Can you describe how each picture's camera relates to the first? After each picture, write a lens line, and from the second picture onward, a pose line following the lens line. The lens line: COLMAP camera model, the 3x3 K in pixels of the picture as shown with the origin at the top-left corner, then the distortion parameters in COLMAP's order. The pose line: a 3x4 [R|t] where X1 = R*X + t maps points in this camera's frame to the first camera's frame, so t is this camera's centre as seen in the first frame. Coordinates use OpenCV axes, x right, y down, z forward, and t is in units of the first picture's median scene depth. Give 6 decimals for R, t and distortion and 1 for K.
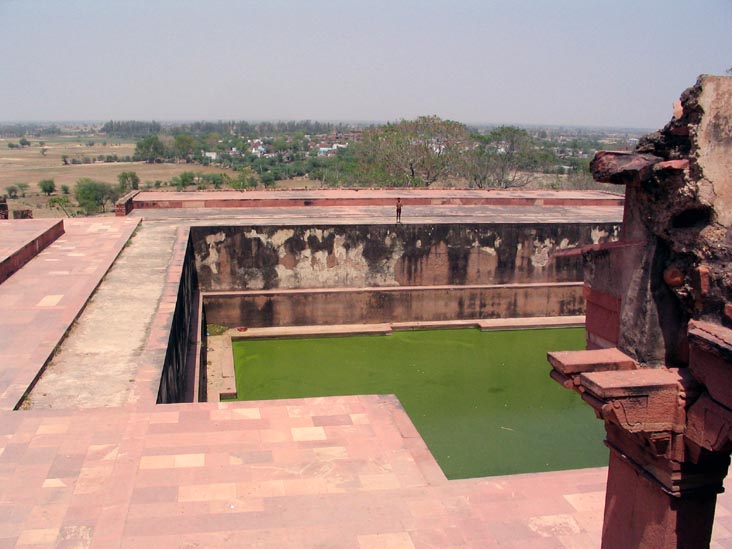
lens RADIAL K [[743.8, 0, 366.0], [0, 743.8, 274.5], [0, 0, 1]] dist [-0.107432, 0.003257]
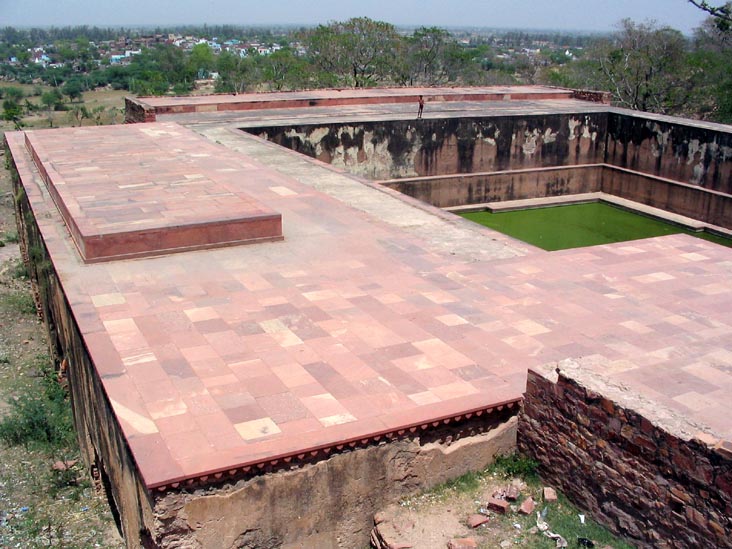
lens RADIAL K [[743.8, 0, 366.0], [0, 743.8, 274.5], [0, 0, 1]] dist [-0.107432, 0.003257]
pose [[0.971319, -0.082509, 0.223008, -0.285674], [0.053693, 0.989750, 0.132329, 0.009446], [-0.231641, -0.116560, 0.965793, -0.054817]]
